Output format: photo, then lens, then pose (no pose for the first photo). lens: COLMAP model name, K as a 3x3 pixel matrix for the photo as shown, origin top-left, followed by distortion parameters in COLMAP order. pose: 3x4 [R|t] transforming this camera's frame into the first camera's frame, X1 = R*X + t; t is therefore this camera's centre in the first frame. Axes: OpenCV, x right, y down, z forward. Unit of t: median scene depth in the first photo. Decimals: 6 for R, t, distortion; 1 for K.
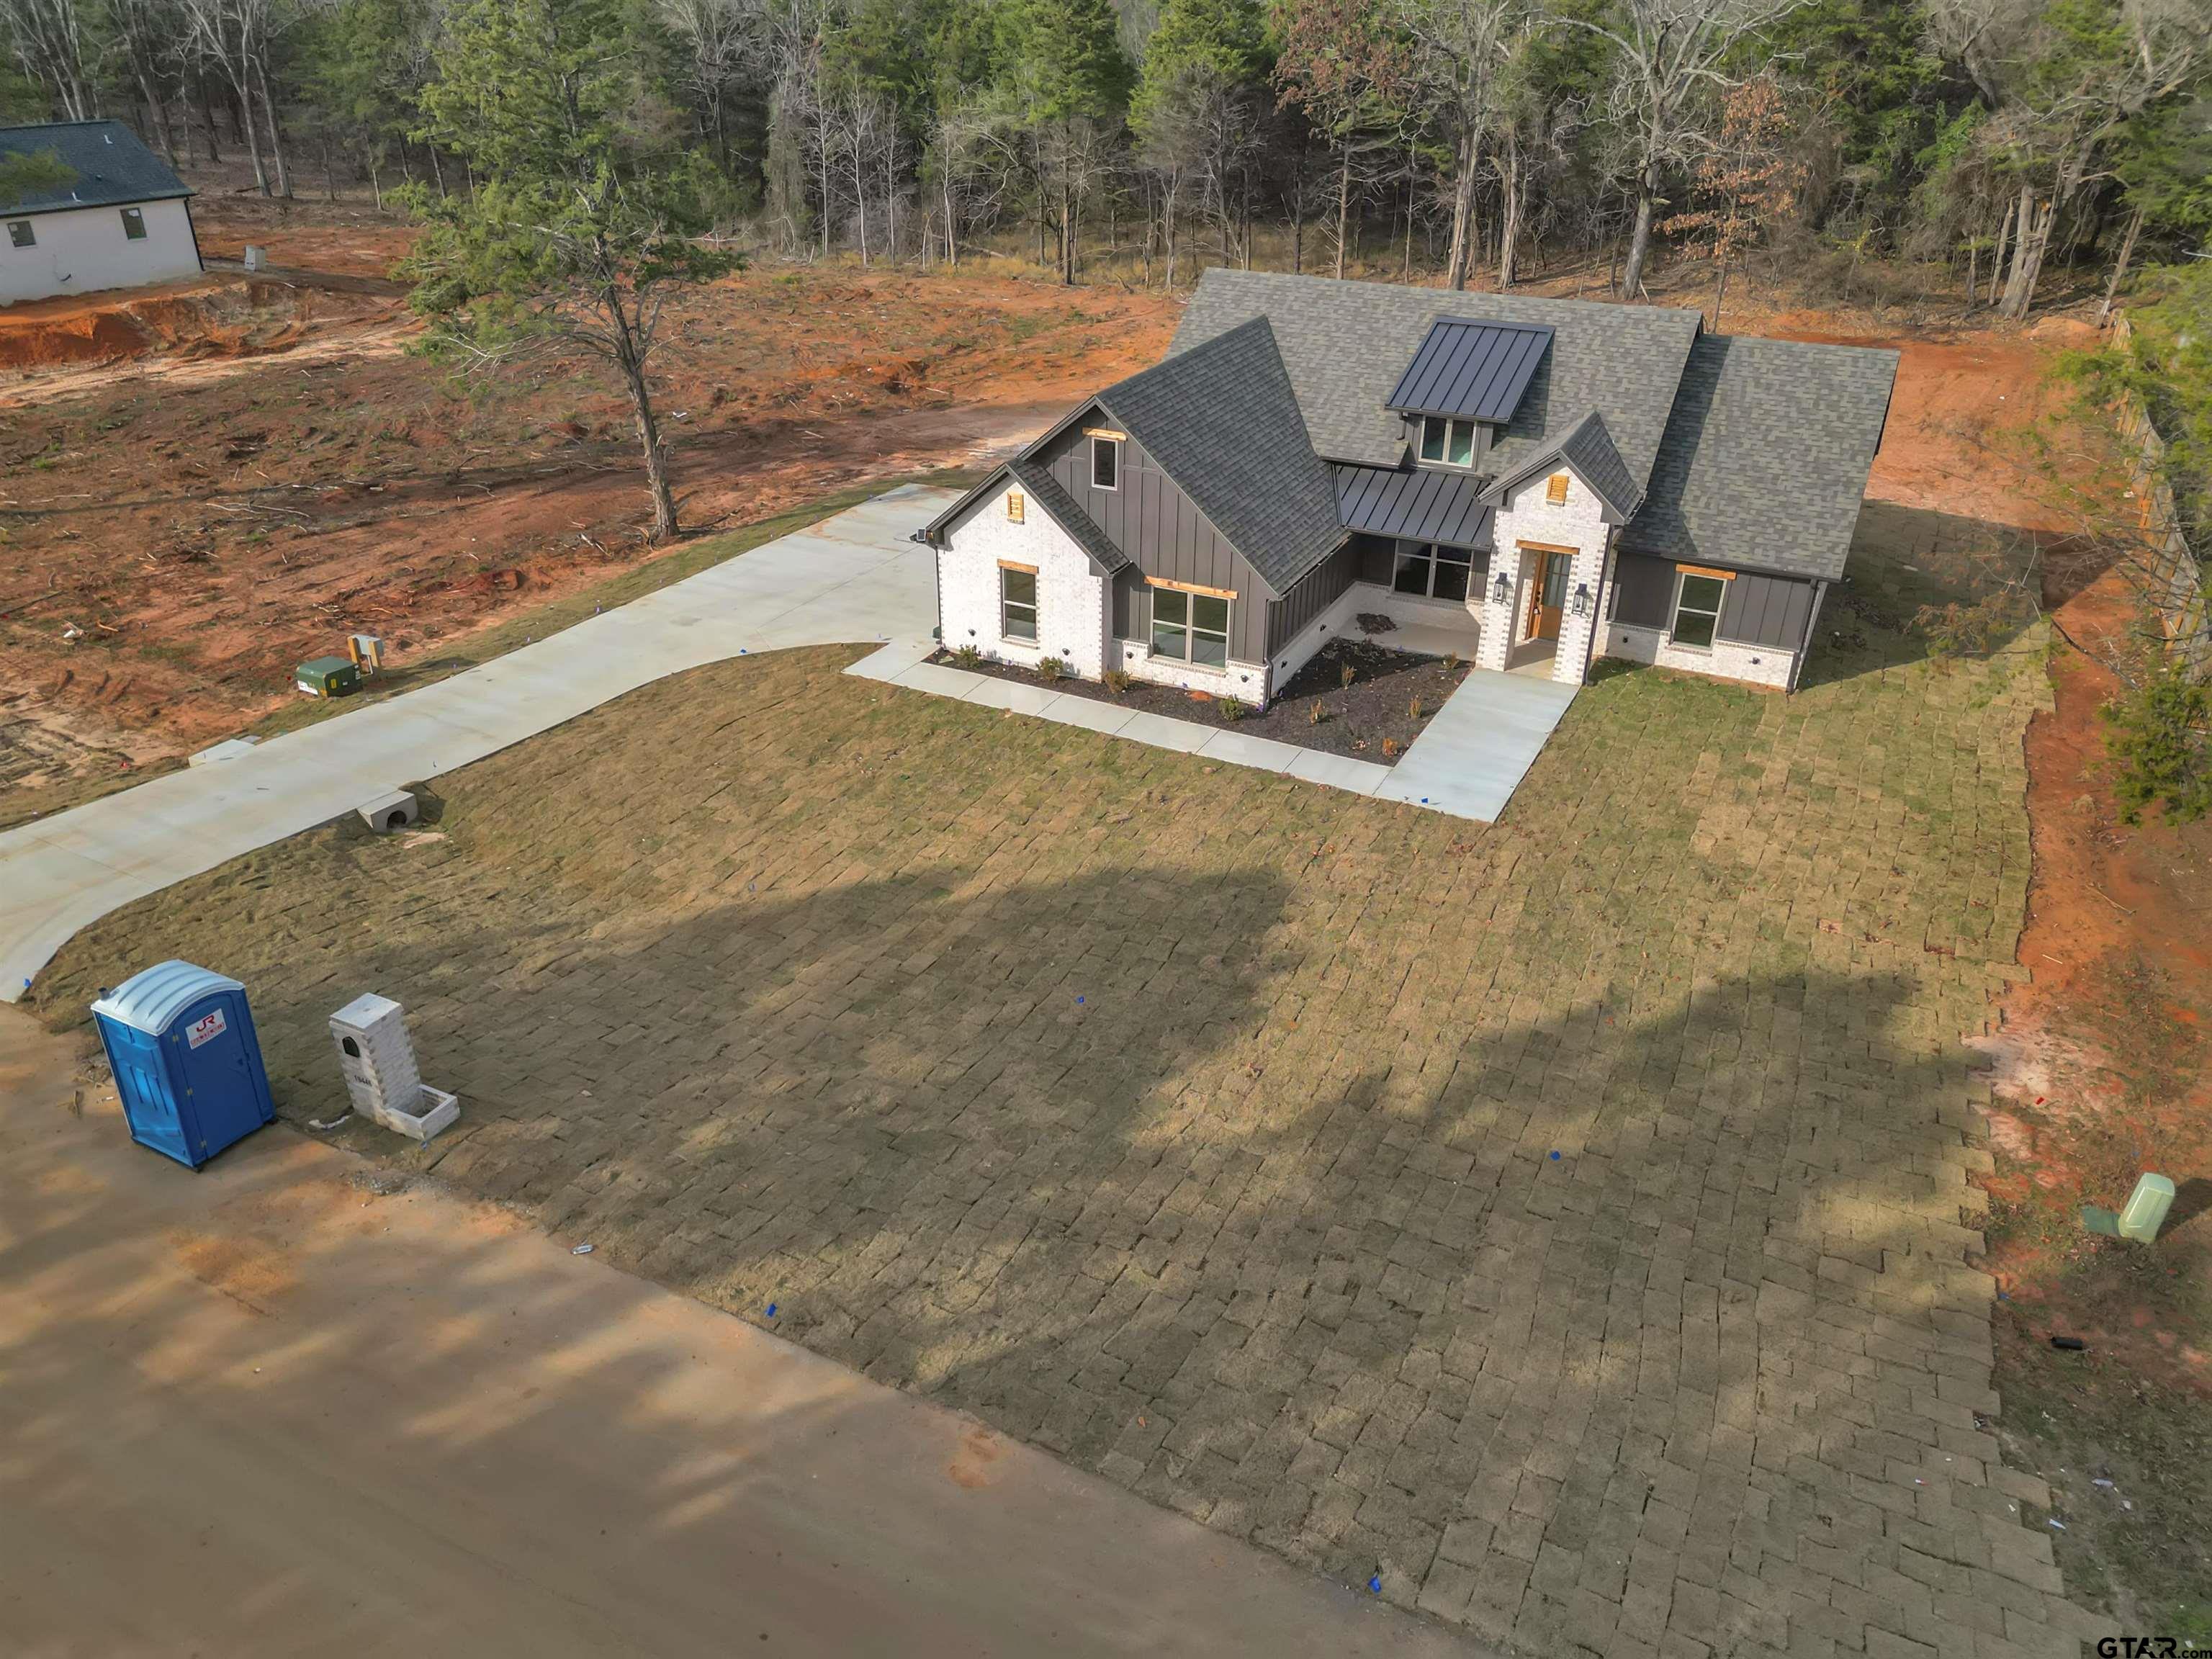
lens RADIAL K [[1545.8, 0, 1116.6], [0, 1545.8, 761.9], [0, 0, 1]] dist [0.056662, -0.080288]
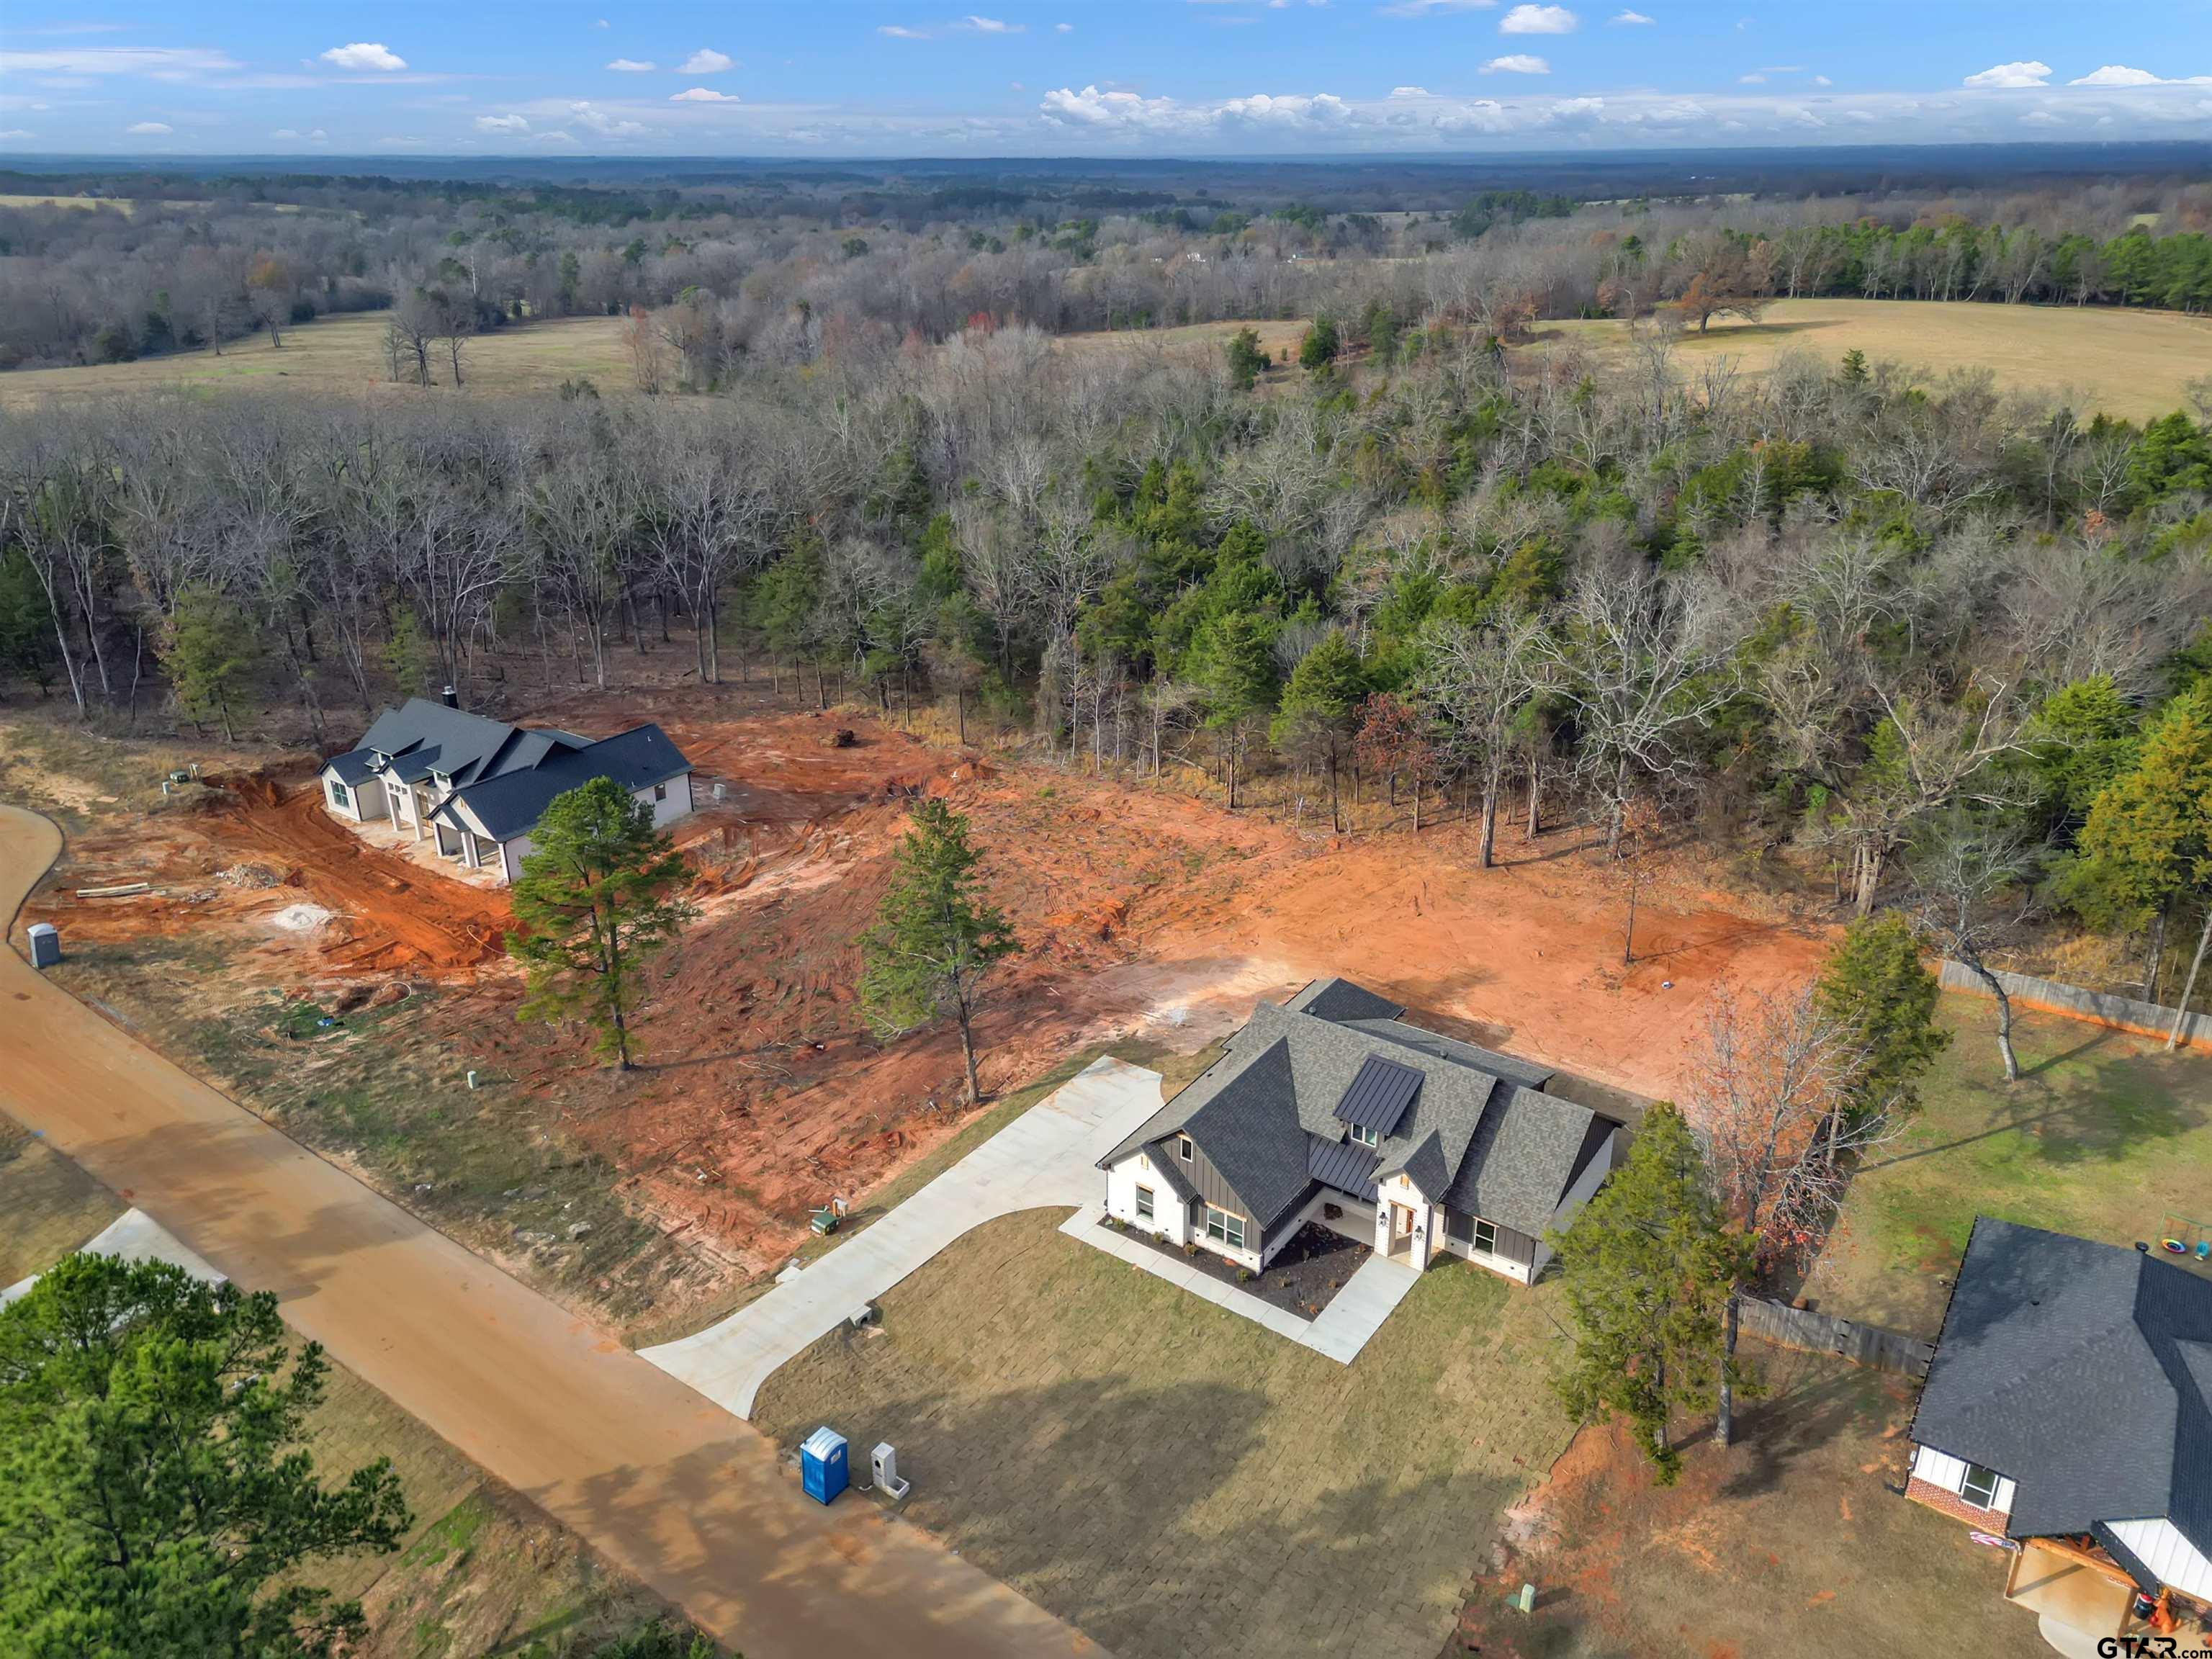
lens RADIAL K [[1545.8, 0, 1116.6], [0, 1545.8, 761.9], [0, 0, 1]] dist [0.056662, -0.080288]
pose [[0.987803, 0.041655, -0.150033, 0.181336], [-0.055342, 0.994561, -0.088239, -0.495045], [0.145542, 0.095466, 0.984735, -1.066189]]
